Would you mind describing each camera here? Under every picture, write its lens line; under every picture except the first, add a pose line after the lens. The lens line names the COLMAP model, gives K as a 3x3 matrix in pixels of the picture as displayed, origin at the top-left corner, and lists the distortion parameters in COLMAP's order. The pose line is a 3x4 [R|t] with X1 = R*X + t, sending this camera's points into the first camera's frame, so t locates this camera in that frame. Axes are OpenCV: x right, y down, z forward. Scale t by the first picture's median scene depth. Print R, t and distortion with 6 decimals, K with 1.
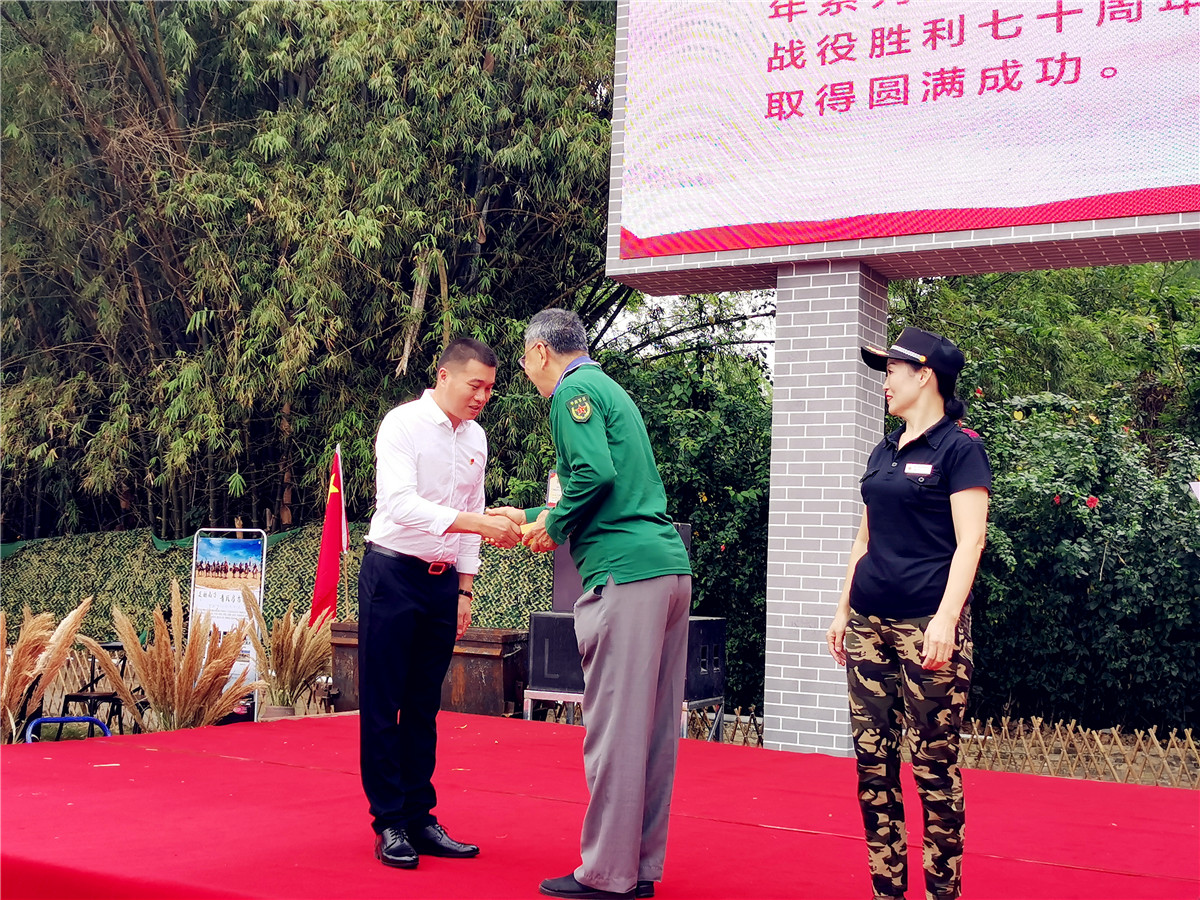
lens RADIAL K [[1409.0, 0, 600.0], [0, 1409.0, 450.0], [0, 0, 1]] dist [0.084470, -0.393199]
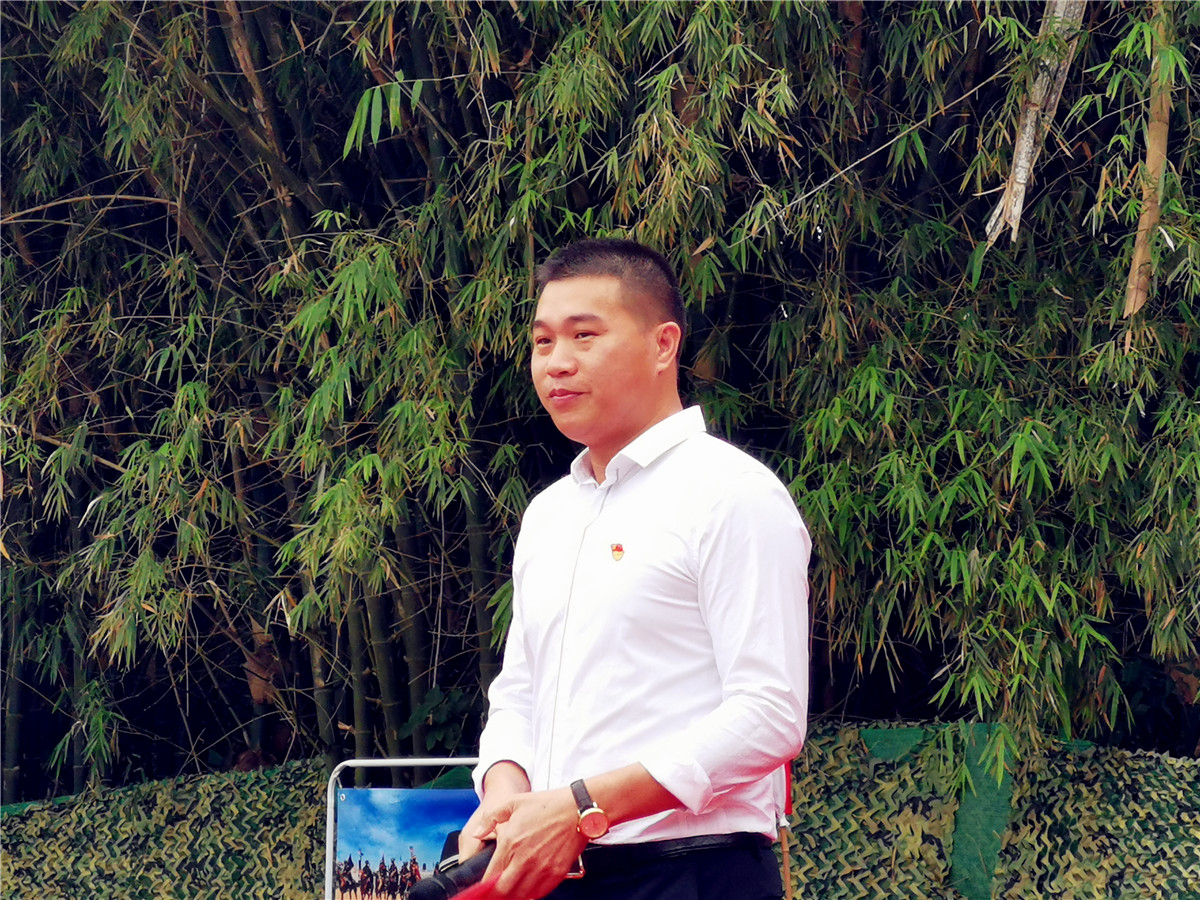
lens RADIAL K [[4978.5, 0, 600.0], [0, 4978.5, 450.0], [0, 0, 1]] dist [0.638670, -0.903739]
pose [[0.950205, -0.049225, -0.307712, 0.108167], [0.049378, 0.998754, -0.007292, -0.003984], [0.307687, -0.008266, 0.951452, -0.067219]]
